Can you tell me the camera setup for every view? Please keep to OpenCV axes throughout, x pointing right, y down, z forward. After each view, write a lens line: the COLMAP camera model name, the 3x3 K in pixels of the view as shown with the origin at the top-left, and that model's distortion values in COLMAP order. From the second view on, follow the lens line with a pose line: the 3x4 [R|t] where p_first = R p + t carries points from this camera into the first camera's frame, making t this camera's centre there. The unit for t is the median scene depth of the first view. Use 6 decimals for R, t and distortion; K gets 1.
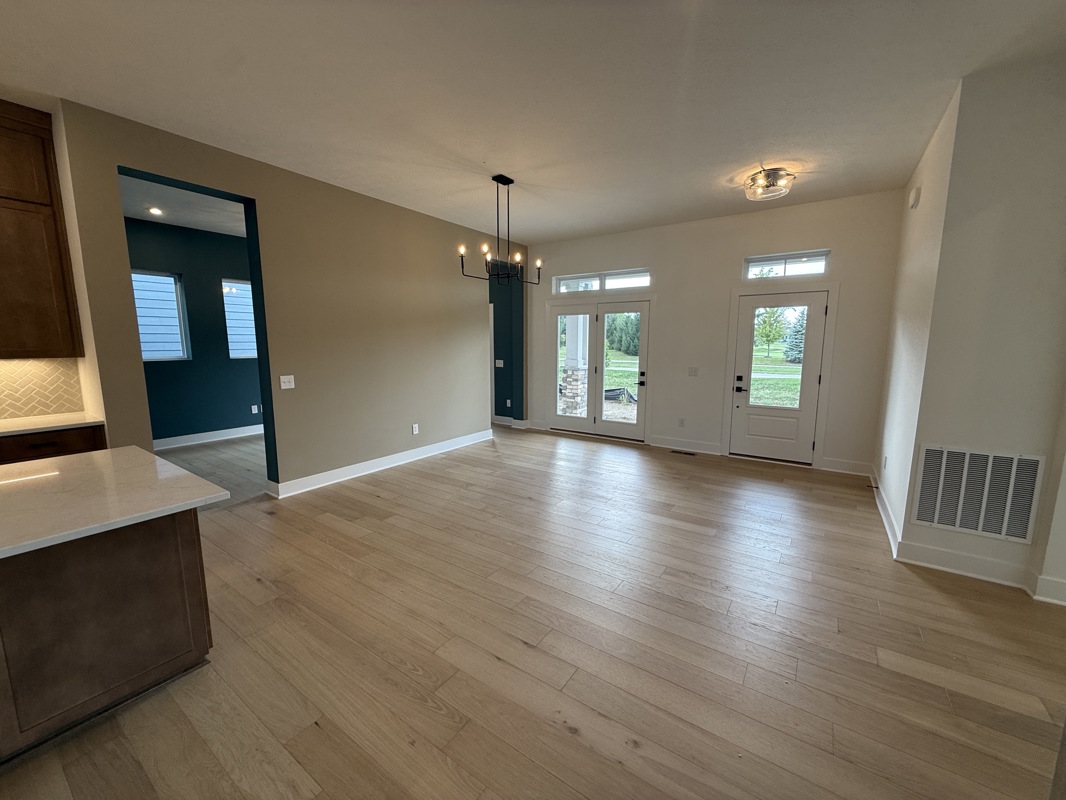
lens RADIAL K [[422.9, 0, 540.4], [0, 422.9, 397.7], [0, 0, 1]] dist [-0.001275, 0.000407]
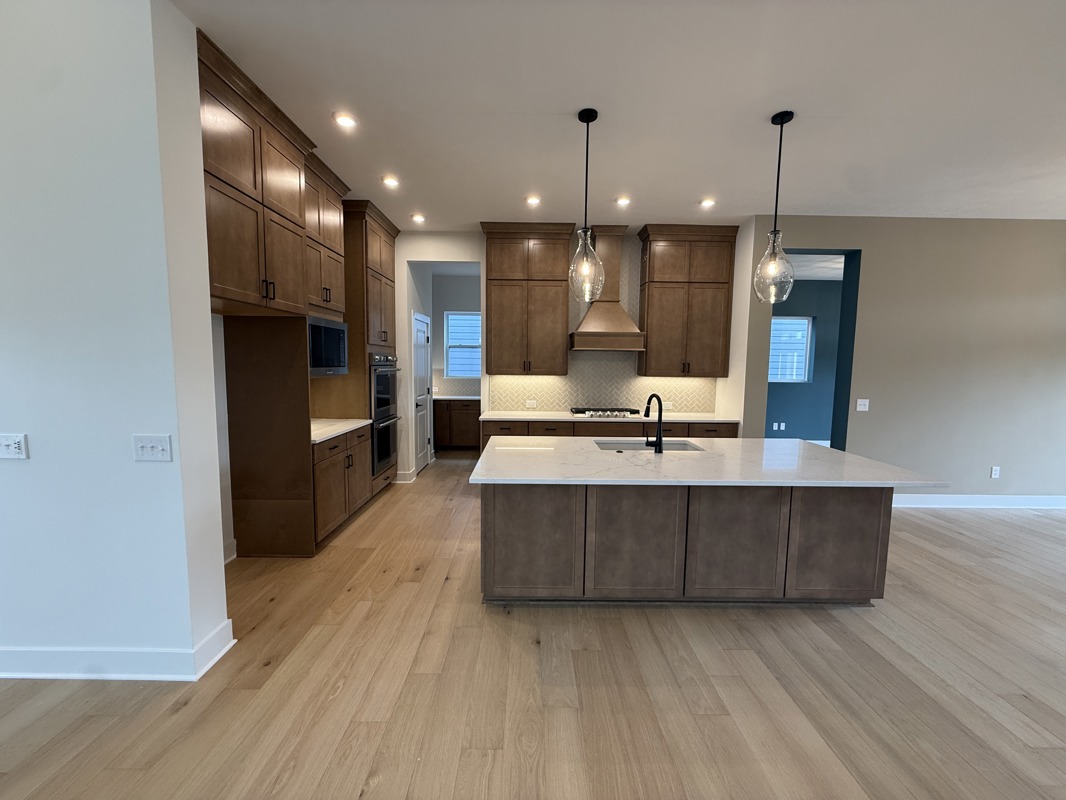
lens RADIAL K [[422.9, 0, 517.5], [0, 422.9, 403.9], [0, 0, 1]] dist [-0.001275, 0.000407]
pose [[0.561132, 0.082014, -0.823653, -0.236869], [-0.122508, 0.992349, 0.015350, 0.068584], [0.818610, 0.092290, 0.566886, -0.485611]]
